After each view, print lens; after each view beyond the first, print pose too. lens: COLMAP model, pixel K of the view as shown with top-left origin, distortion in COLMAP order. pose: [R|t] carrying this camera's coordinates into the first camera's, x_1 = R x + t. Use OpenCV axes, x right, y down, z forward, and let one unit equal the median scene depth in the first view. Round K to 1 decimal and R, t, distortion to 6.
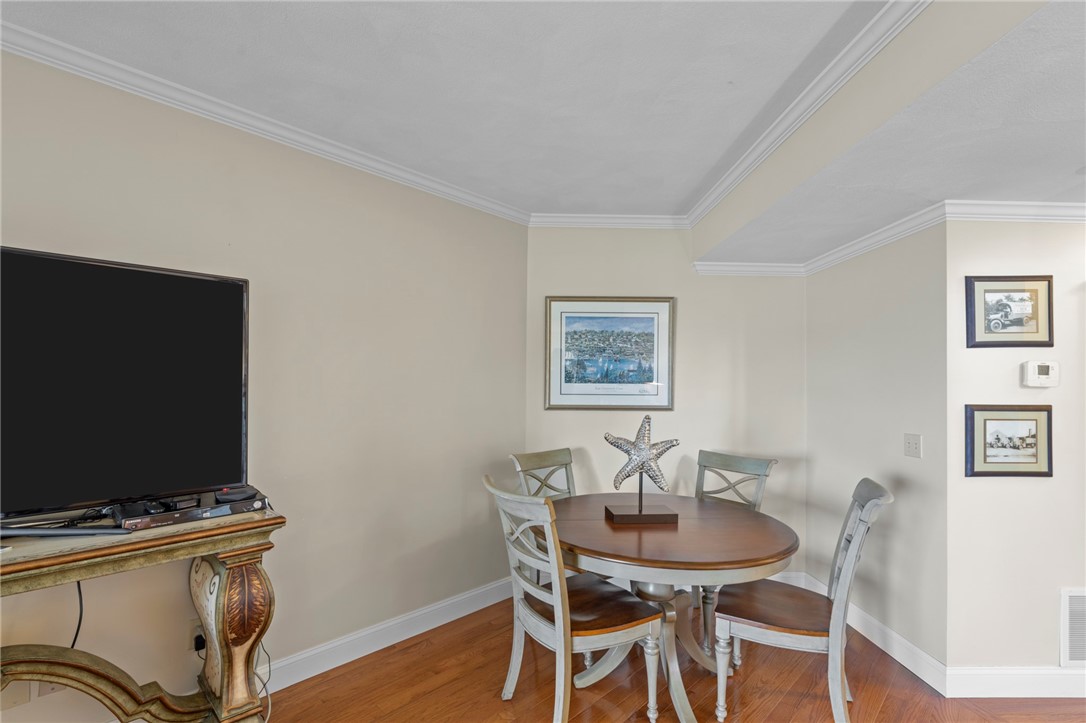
lens RADIAL K [[491.6, 0, 543.1], [0, 491.6, 369.7], [0, 0, 1]] dist [-0.000823, 0.001170]
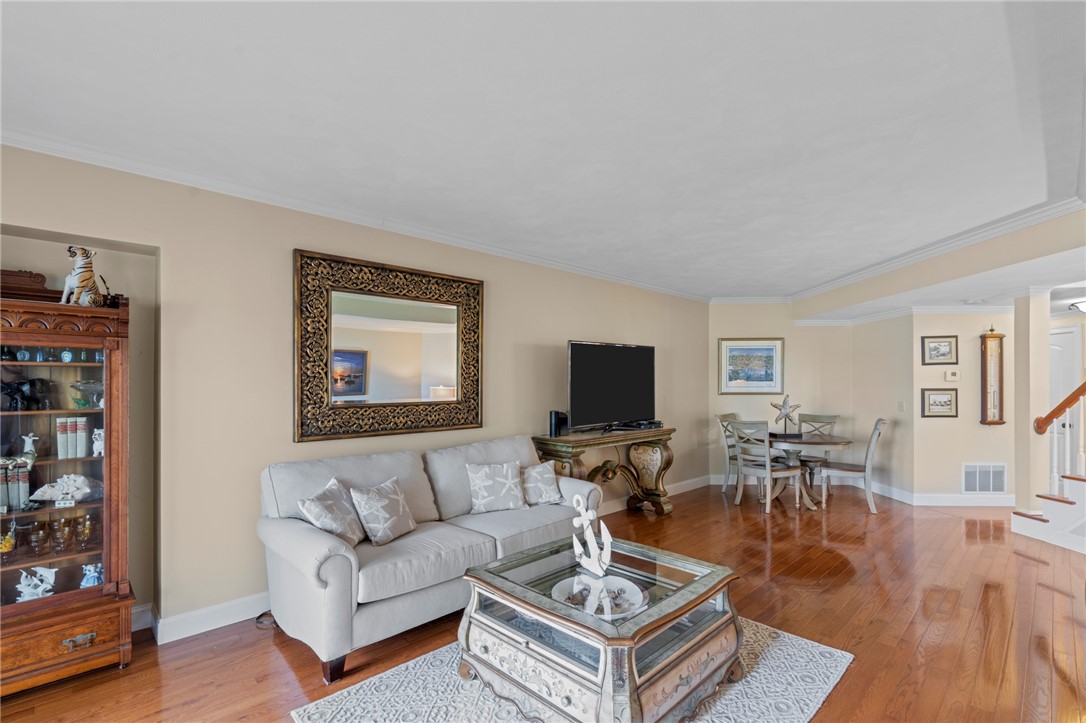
lens RADIAL K [[492.7, 0, 543.5], [0, 492.7, 374.3], [0, 0, 1]] dist [-0.000871, -0.000013]
pose [[0.999052, -0.013084, -0.041526, -0.901630], [0.013717, 0.999793, 0.015013, -0.060829], [0.041321, -0.015569, 0.999025, -1.496101]]
